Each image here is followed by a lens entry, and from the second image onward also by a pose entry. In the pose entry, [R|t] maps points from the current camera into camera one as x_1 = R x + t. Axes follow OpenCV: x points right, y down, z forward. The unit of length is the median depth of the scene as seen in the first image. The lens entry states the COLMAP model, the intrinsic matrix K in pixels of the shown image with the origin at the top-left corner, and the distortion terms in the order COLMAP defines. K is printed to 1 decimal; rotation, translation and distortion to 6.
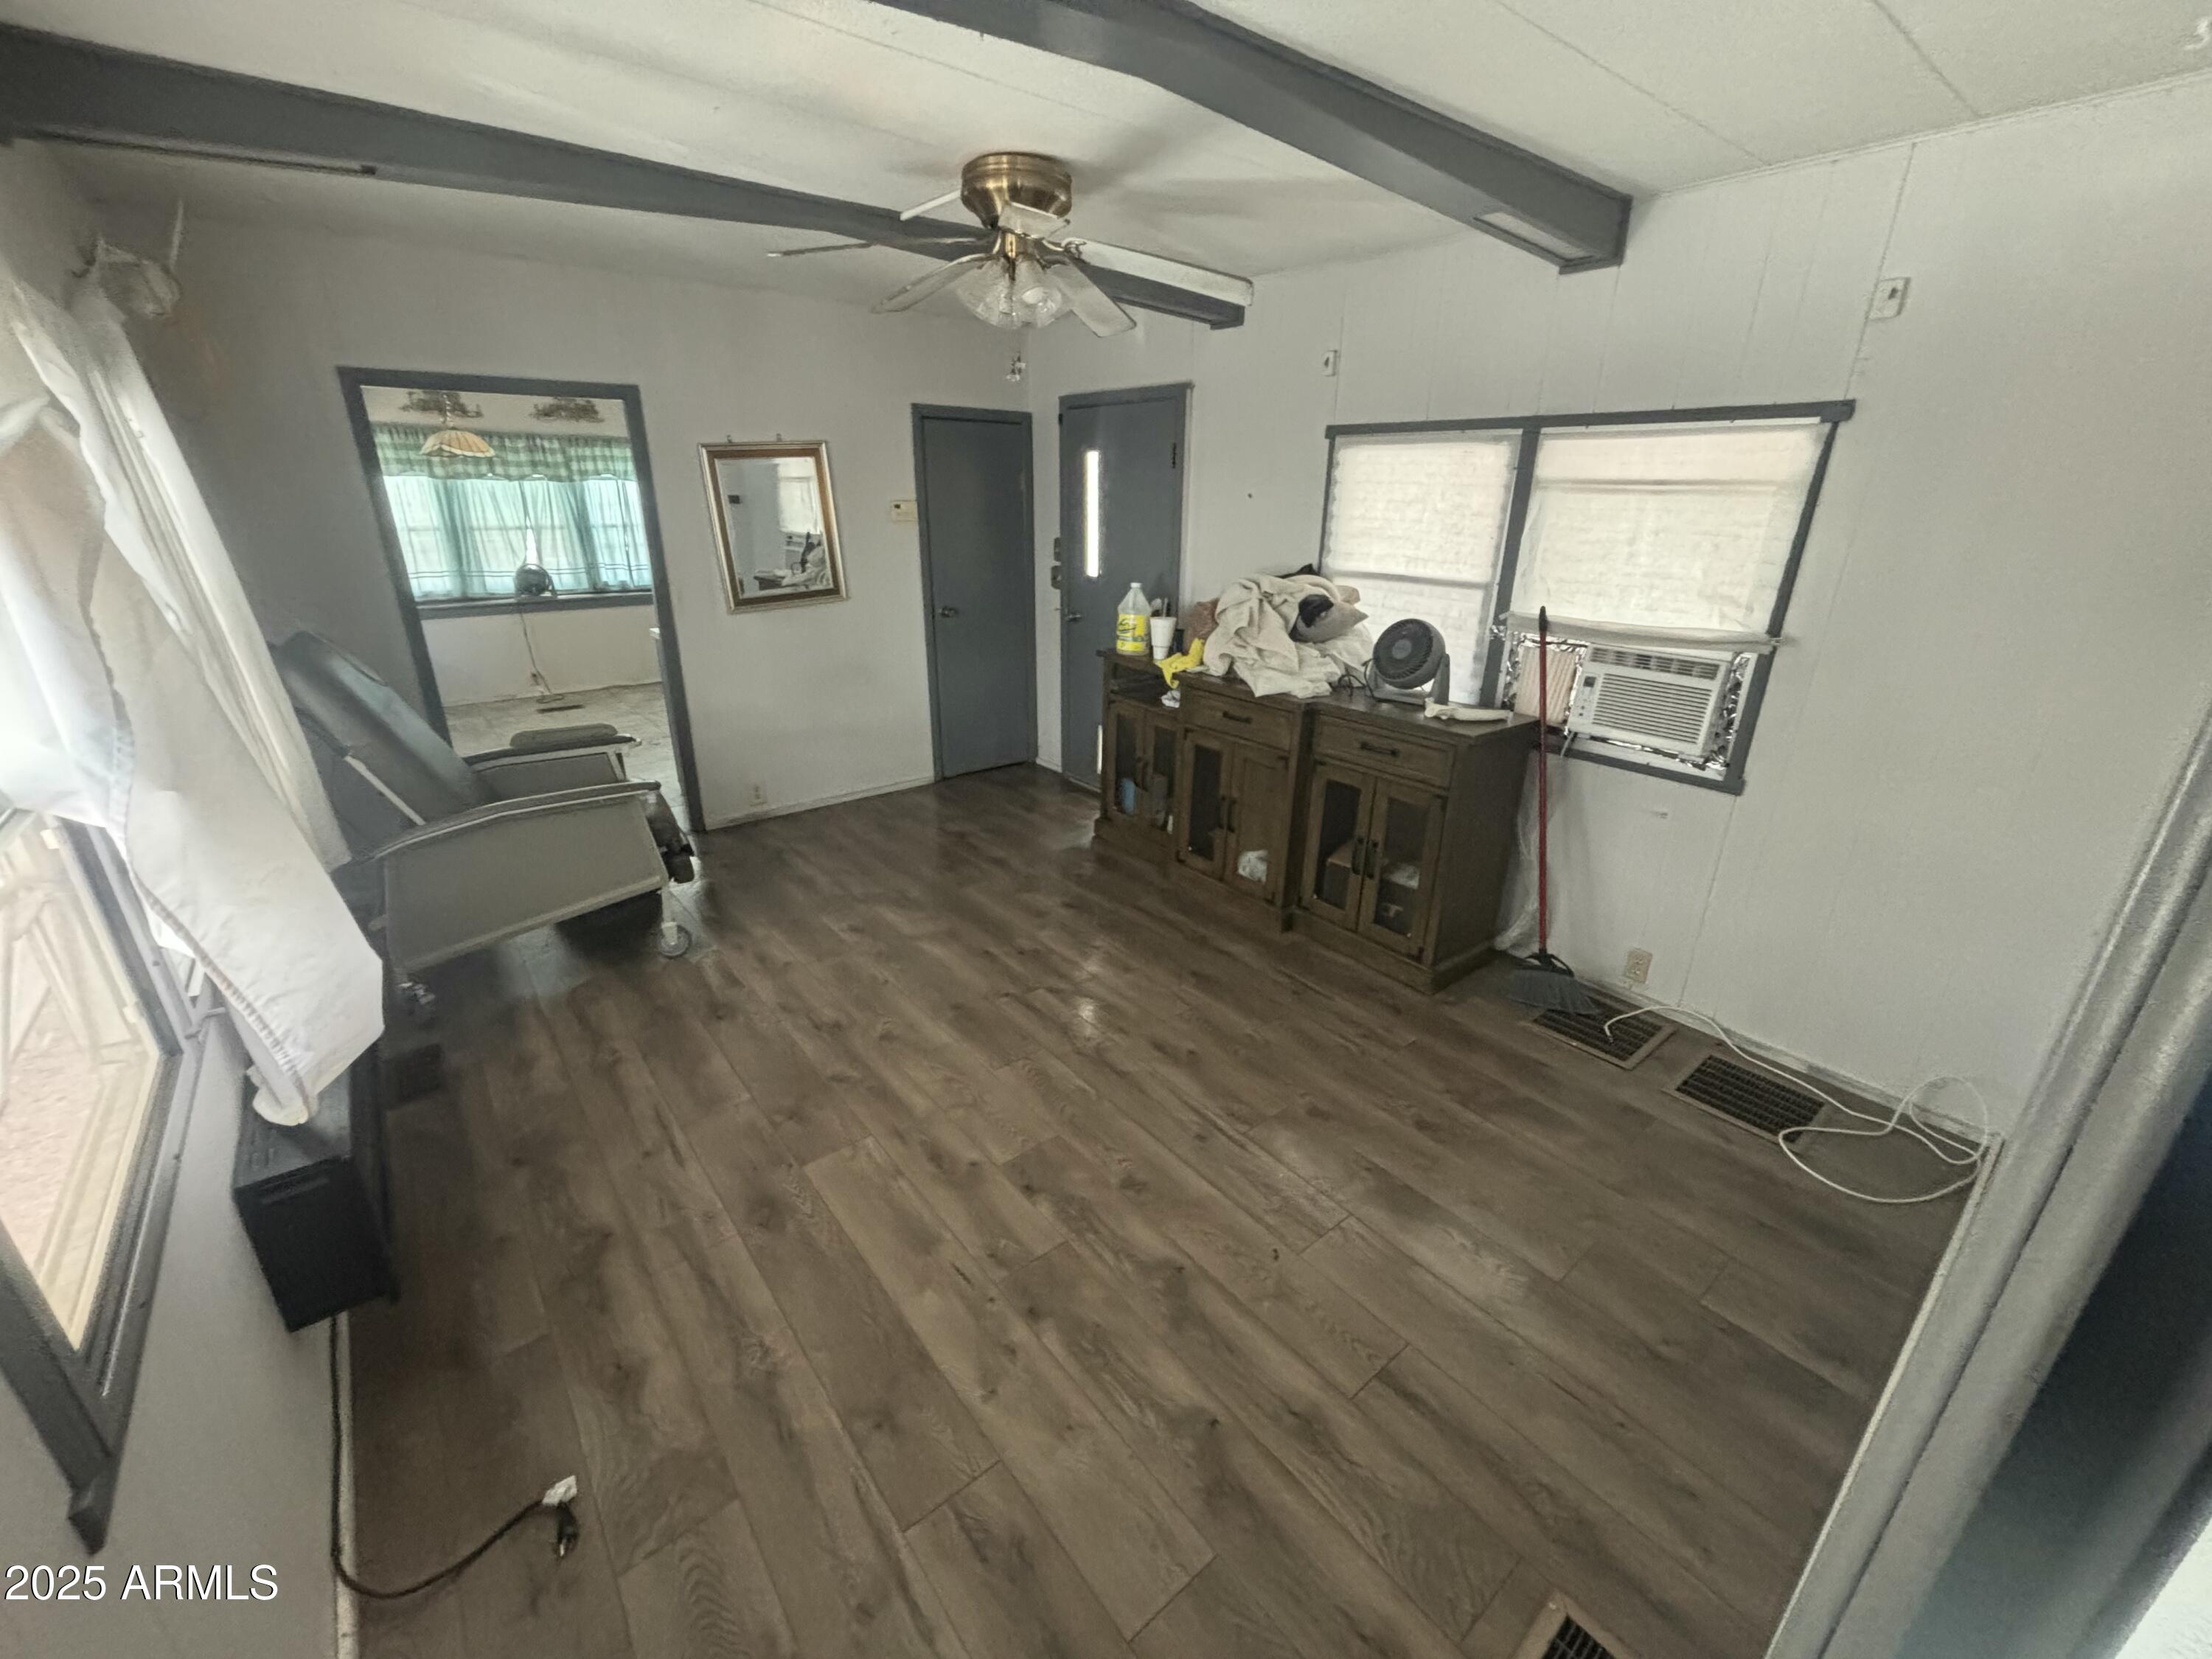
lens RADIAL K [[900.1, 0, 1101.8], [0, 900.1, 833.1], [0, 0, 1]] dist [0.000111, 0.000444]
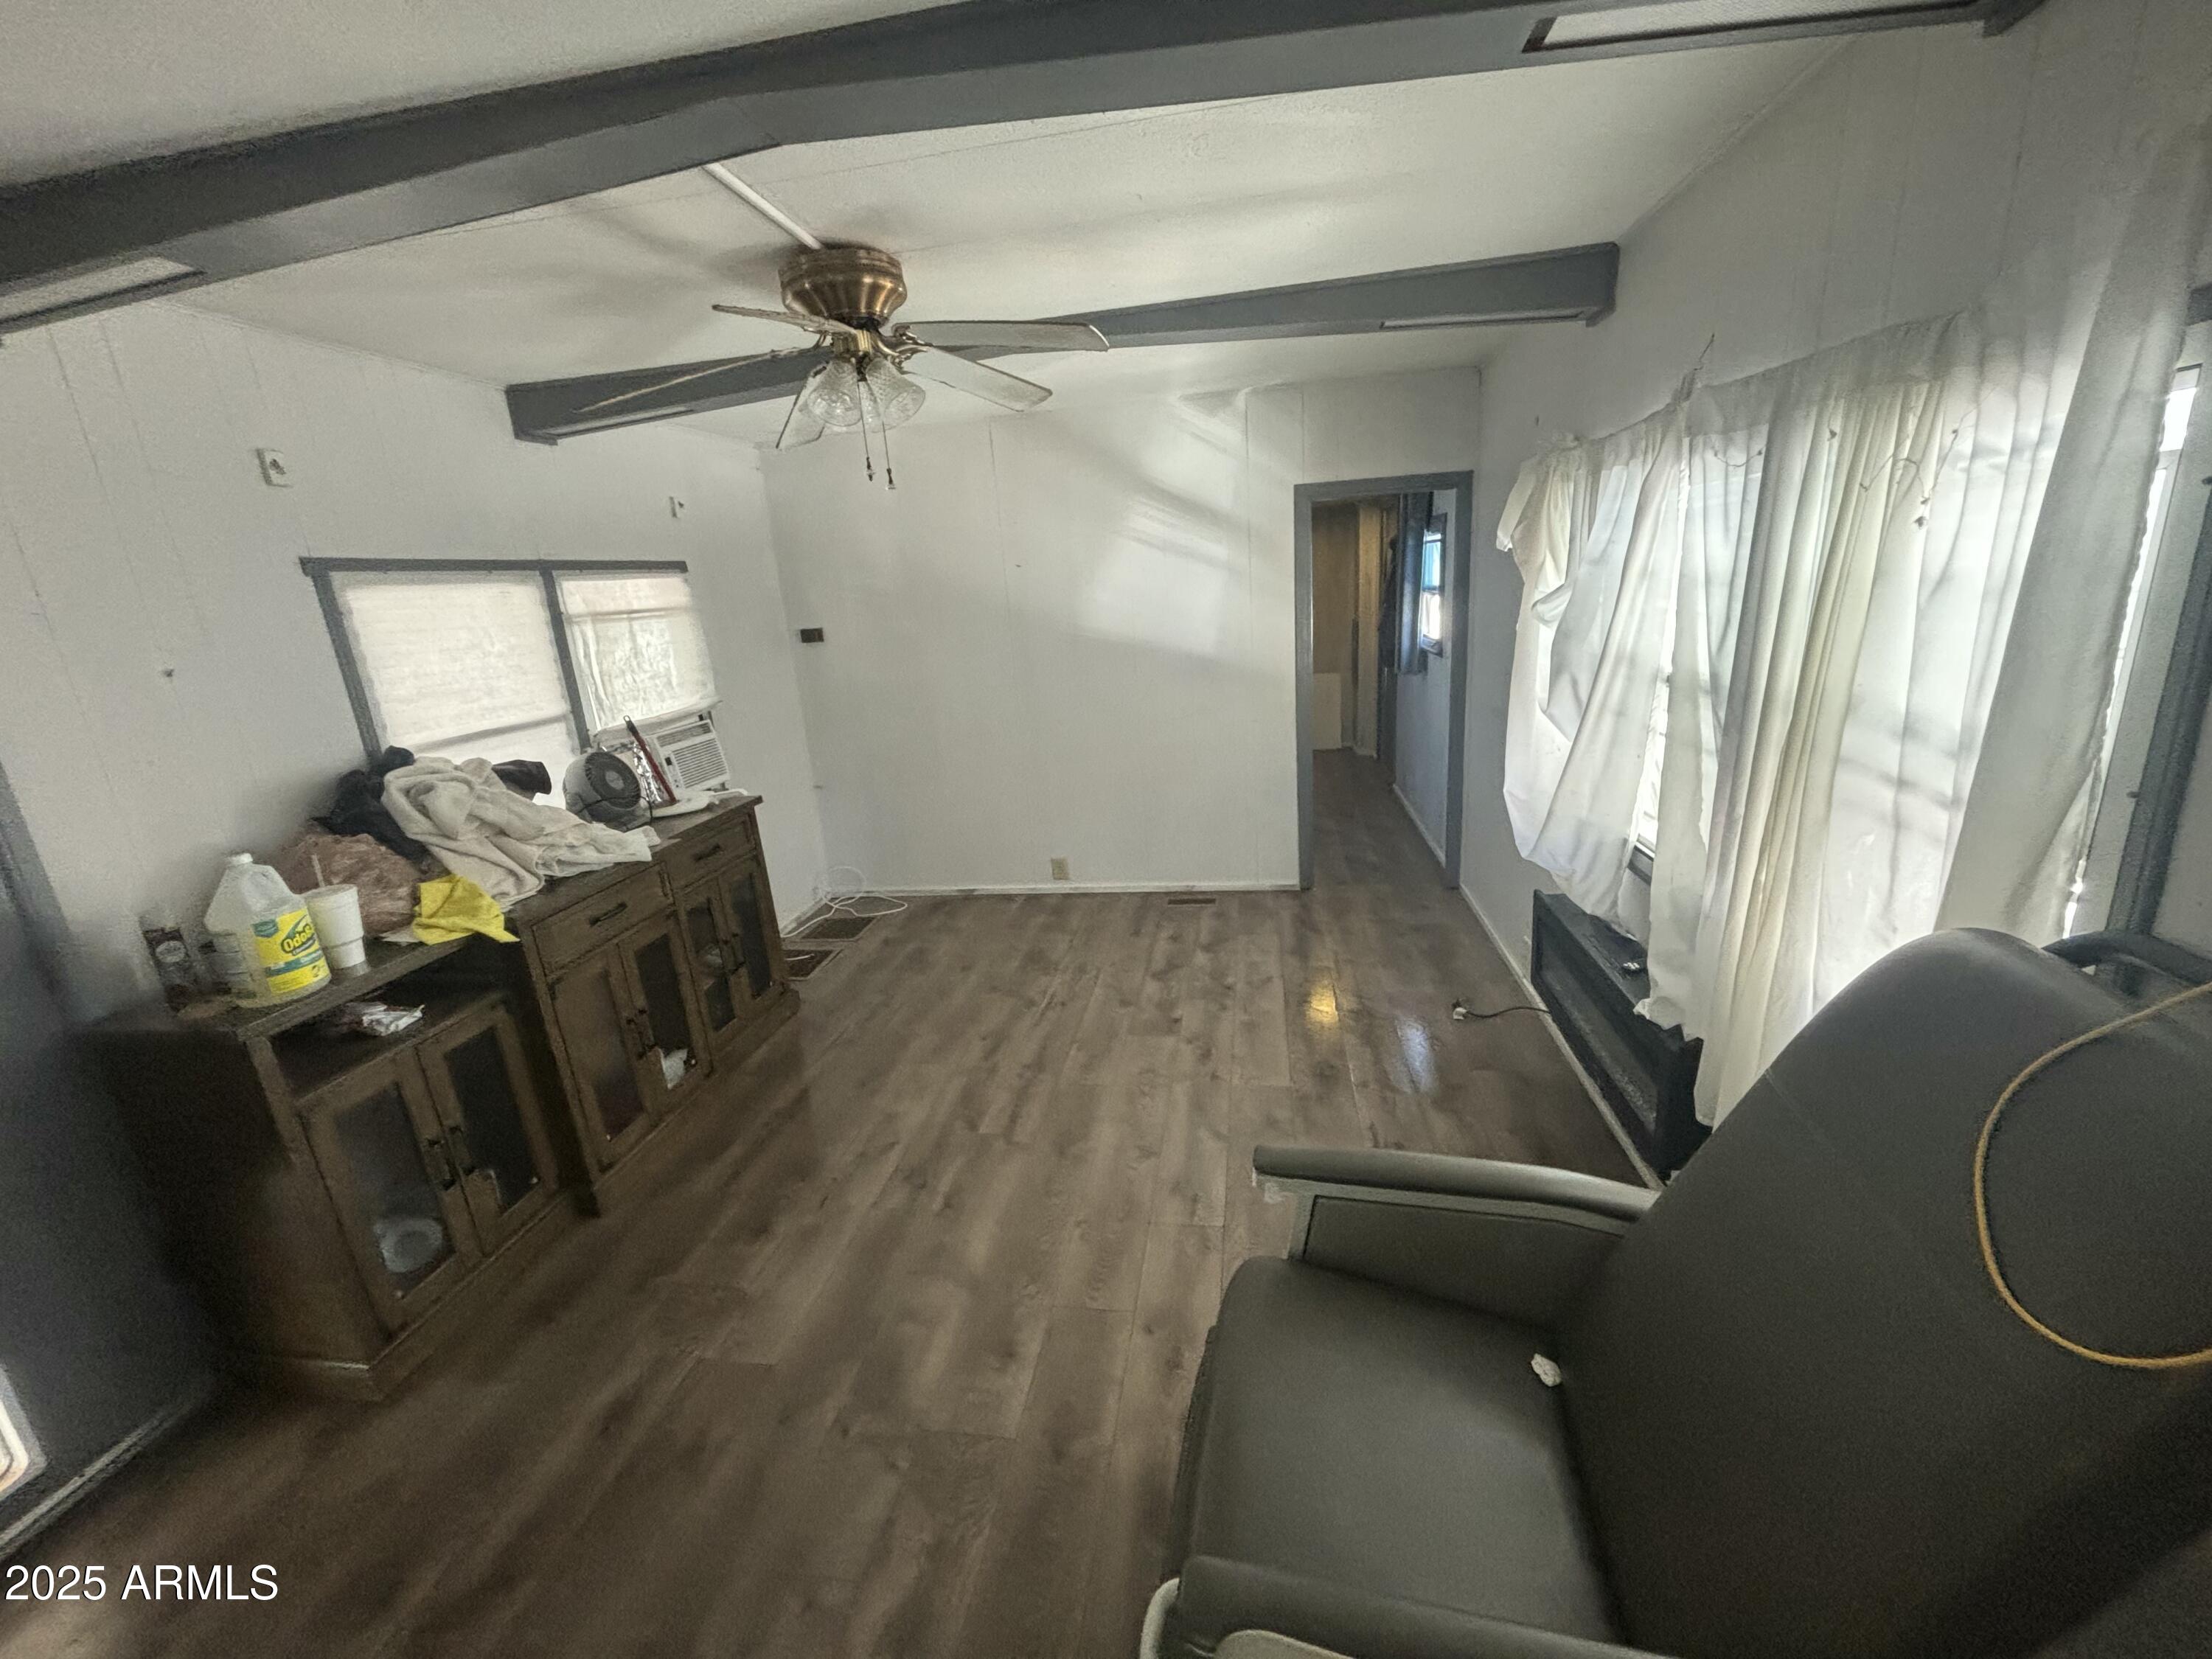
lens RADIAL K [[900.1, 0, 1113.9], [0, 900.1, 833.7], [0, 0, 1]] dist [0.000111, 0.000444]
pose [[-0.678511, -0.155626, 0.717915, -0.822724], [0.333152, 0.805824, 0.489549, -0.501665], [-0.654700, 0.571339, -0.494913, 1.279352]]
